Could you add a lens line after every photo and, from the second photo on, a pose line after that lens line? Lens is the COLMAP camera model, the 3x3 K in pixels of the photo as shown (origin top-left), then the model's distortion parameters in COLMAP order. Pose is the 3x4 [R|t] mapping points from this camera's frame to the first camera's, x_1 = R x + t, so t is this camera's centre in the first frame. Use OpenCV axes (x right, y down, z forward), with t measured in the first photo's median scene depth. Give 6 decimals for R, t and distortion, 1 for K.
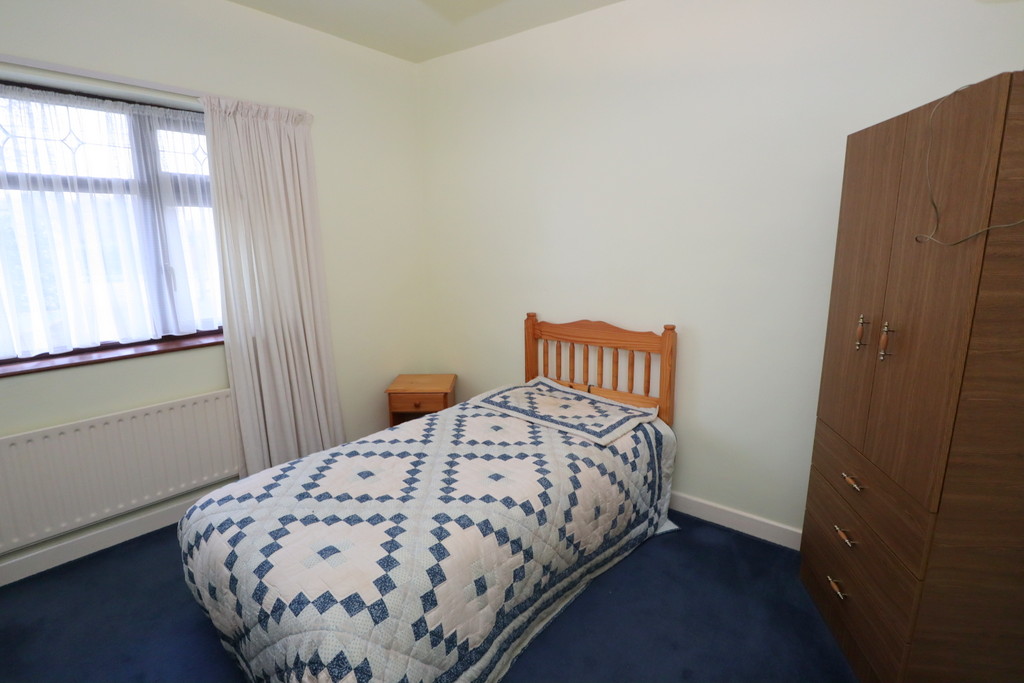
lens RADIAL K [[512.2, 0, 512.0], [0, 512.2, 341.5], [0, 0, 1]] dist [-0.064578, 0.028341]
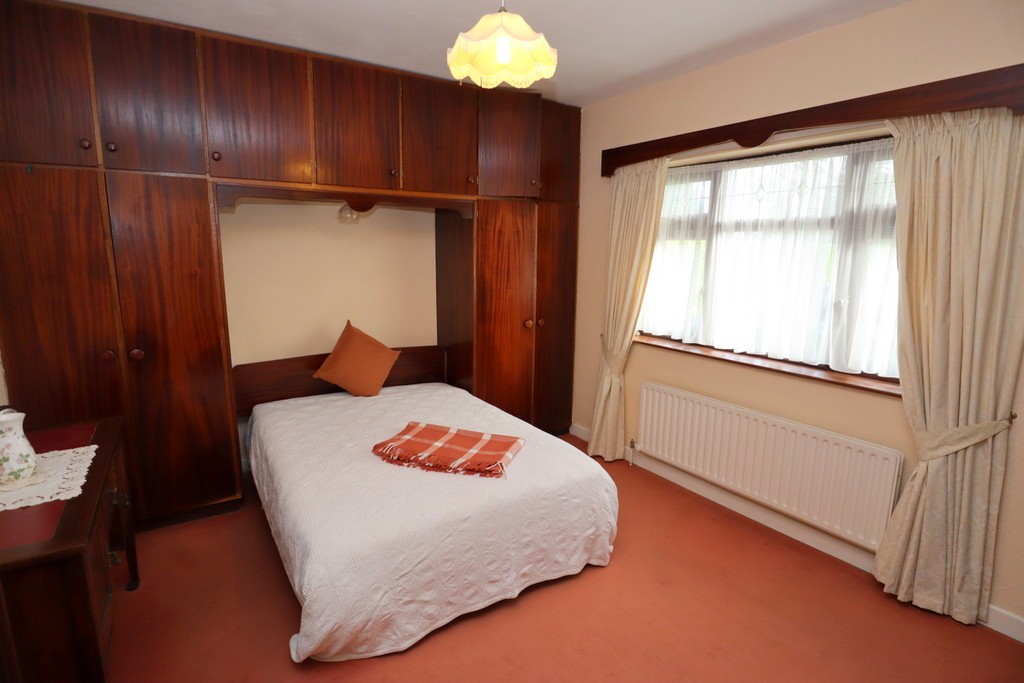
lens RADIAL K [[512.2, 0, 512.0], [0, 512.2, 341.5], [0, 0, 1]] dist [-0.064578, 0.028341]
pose [[-0.268696, 0.127317, -0.954774, 0.452811], [-0.241280, 0.950728, 0.194680, -0.104034], [0.932516, 0.282677, -0.224738, 0.620940]]
